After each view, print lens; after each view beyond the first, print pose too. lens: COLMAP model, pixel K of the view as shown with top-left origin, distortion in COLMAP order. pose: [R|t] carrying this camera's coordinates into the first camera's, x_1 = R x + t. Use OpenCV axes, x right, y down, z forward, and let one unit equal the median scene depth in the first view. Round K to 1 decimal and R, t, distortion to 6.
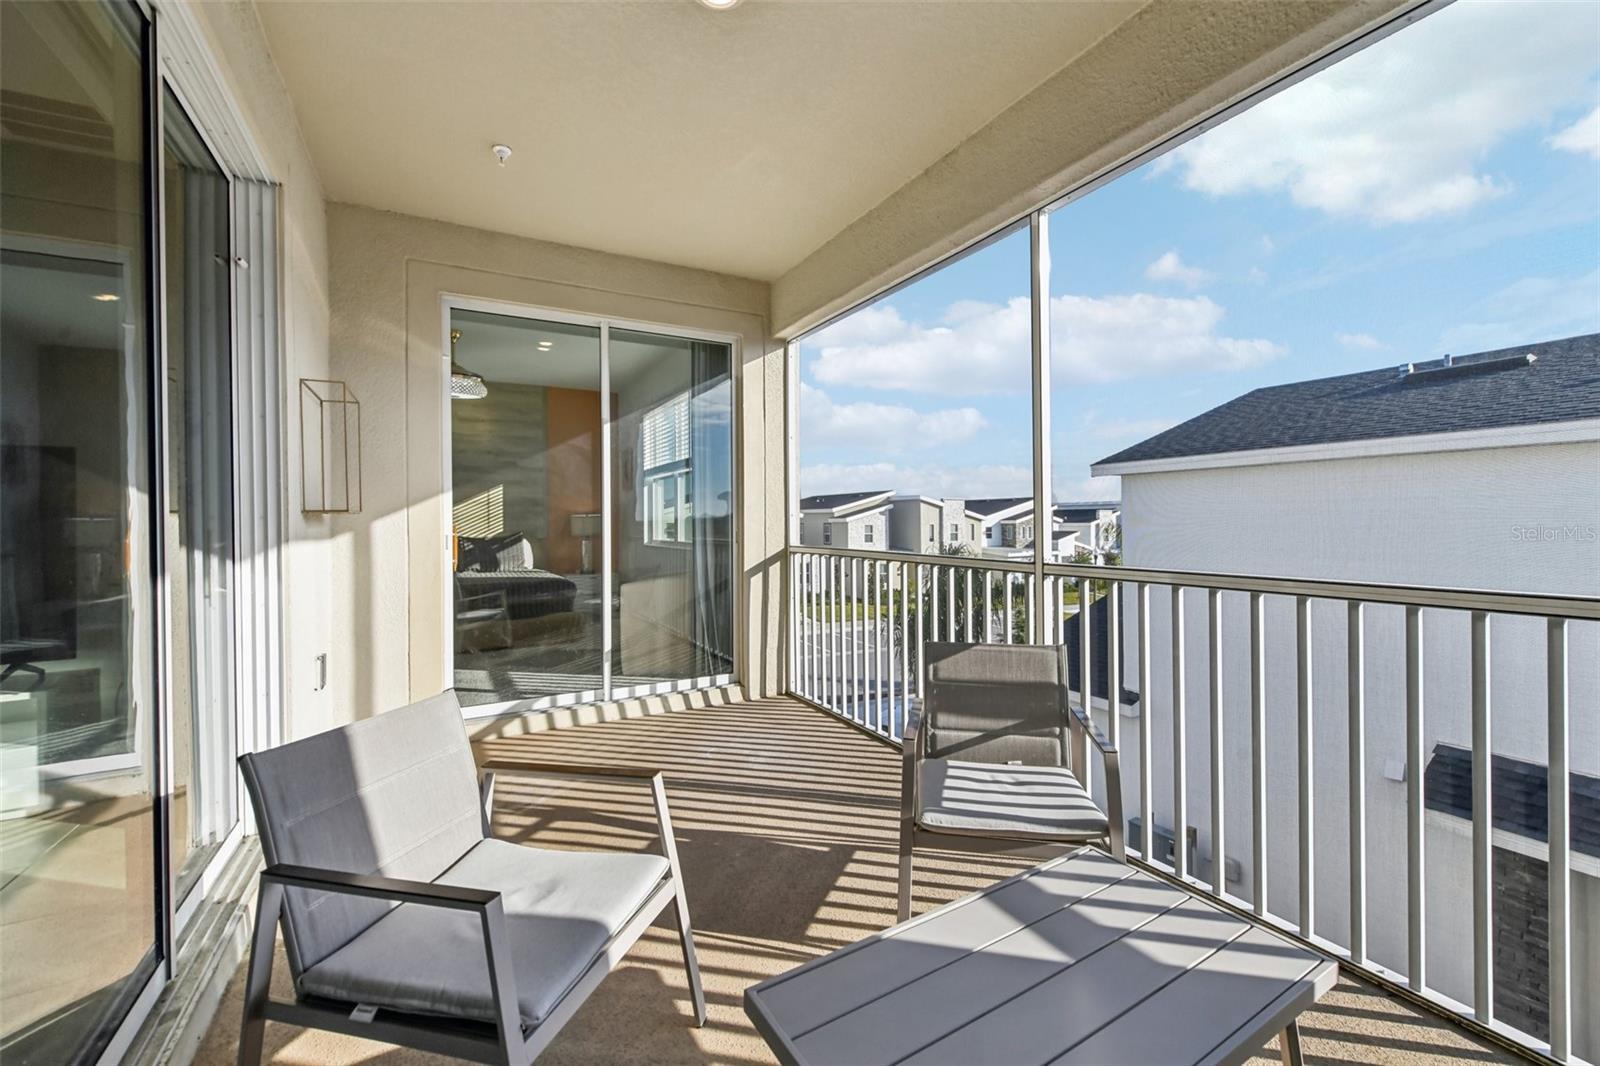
lens RADIAL K [[646.1, 0, 815.5], [0, 646.1, 519.9], [0, 0, 1]] dist [0.003797, -0.000543]
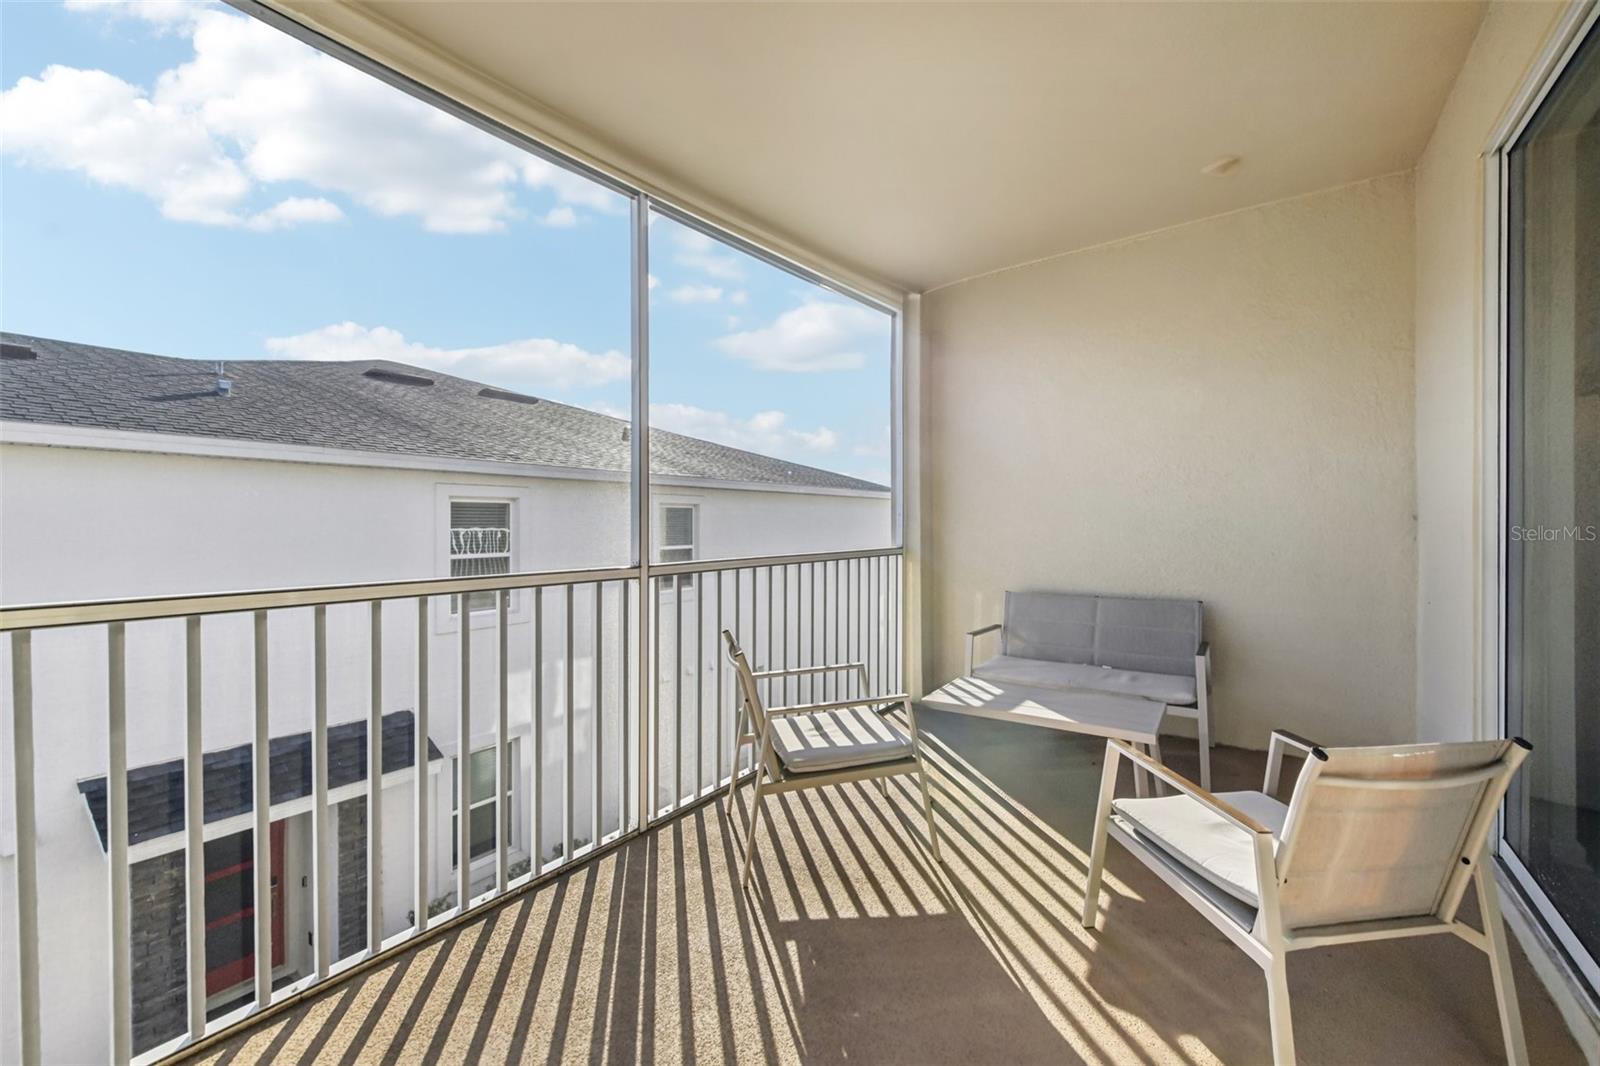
lens RADIAL K [[660.6, 0, 800.9], [0, 660.6, 526.7], [0, 0, 1]] dist [0.017705, -0.000139]
pose [[-0.411126, -0.000446, 0.911579, -0.295440], [0.004071, 0.999989, 0.002326, 0.002973], [-0.911570, 0.004667, -0.411119, 0.539895]]
